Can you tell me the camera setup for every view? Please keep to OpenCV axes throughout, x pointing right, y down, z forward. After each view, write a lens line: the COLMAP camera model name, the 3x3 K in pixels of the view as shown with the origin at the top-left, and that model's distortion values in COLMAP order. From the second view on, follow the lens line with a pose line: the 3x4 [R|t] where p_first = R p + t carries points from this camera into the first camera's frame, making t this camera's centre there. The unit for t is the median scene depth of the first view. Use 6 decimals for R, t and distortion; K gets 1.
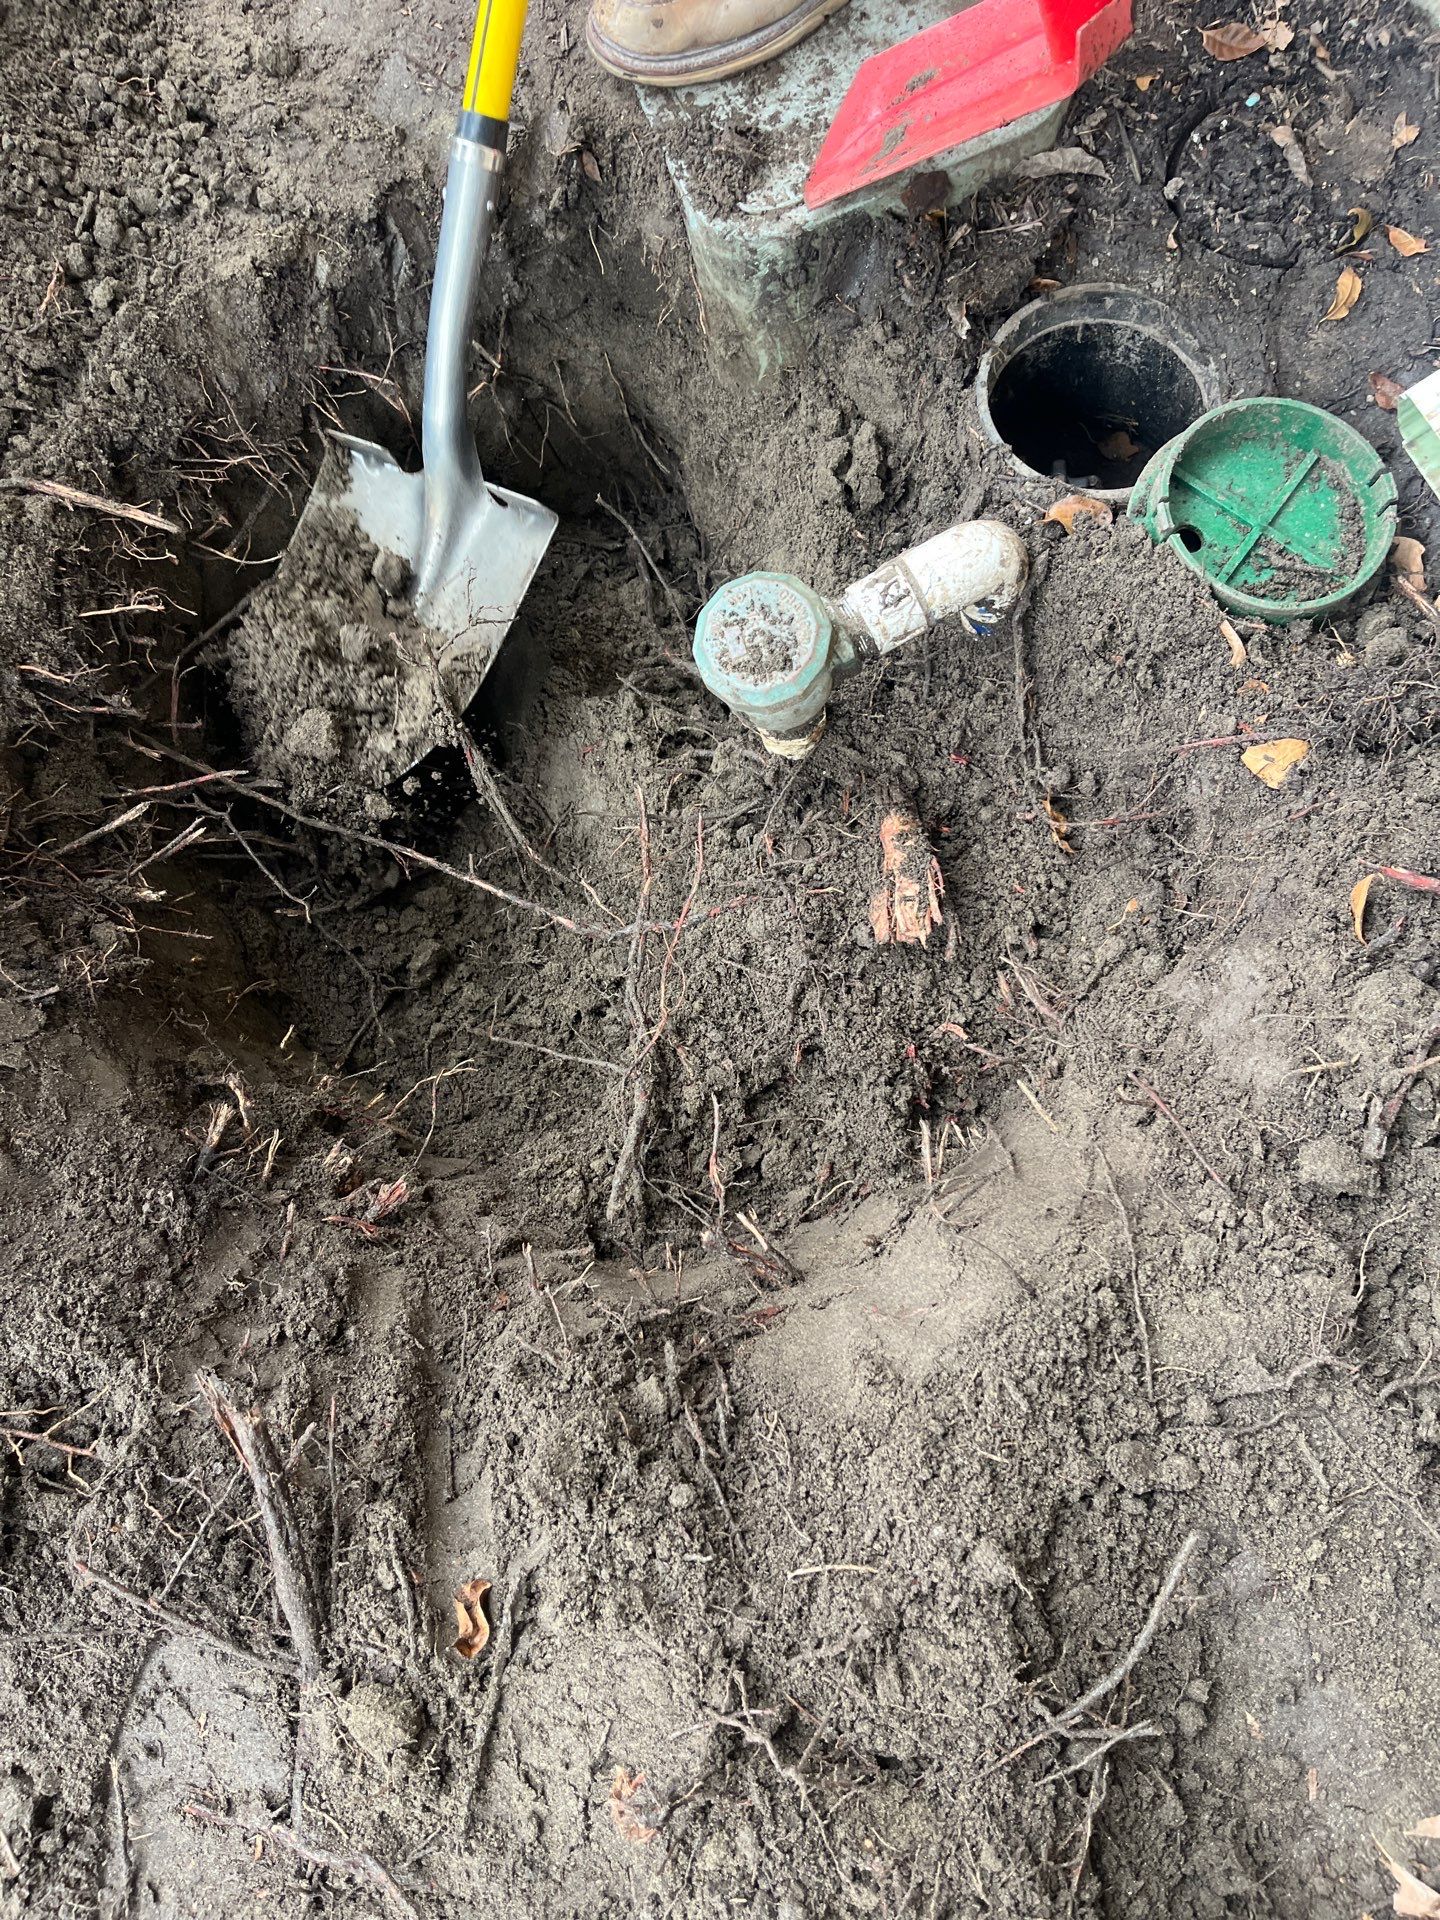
lens RADIAL K [[1464.6, 0, 732.9], [0, 1464.6, 966.2], [0, 0, 1]] dist [0.026708, -0.054782]
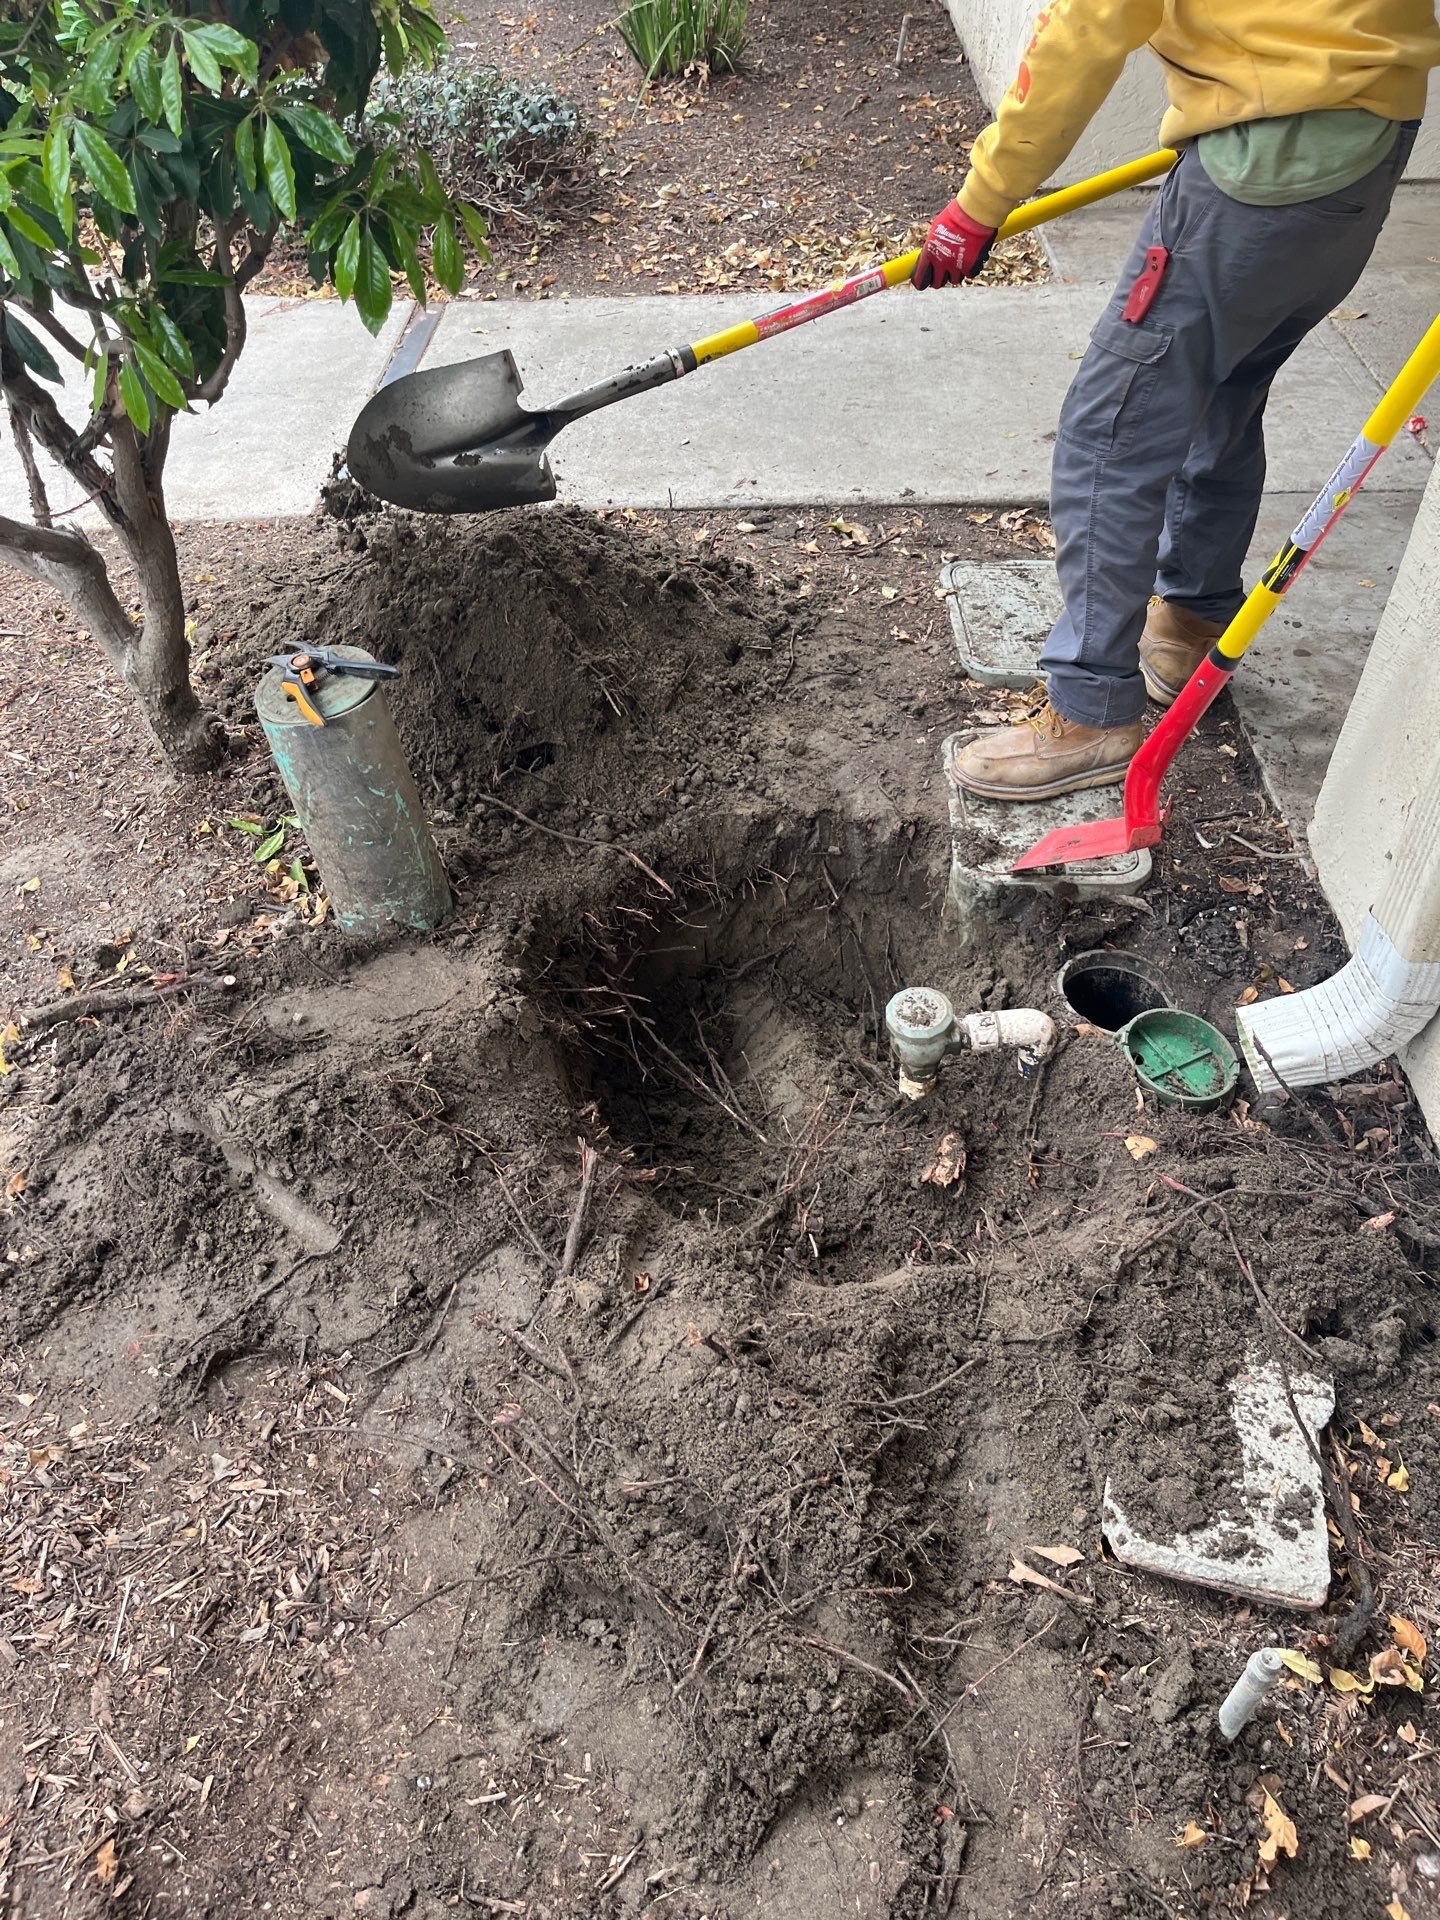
lens RADIAL K [[1464.6, 0, 716.4], [0, 1464.6, 954.9], [0, 0, 1]] dist [0.026708, -0.054782]
pose [[0.915289, 0.346077, -0.206100, 0.140494], [-0.402736, 0.795262, -0.453168, 0.698748], [0.007073, 0.497784, 0.867272, -0.774960]]
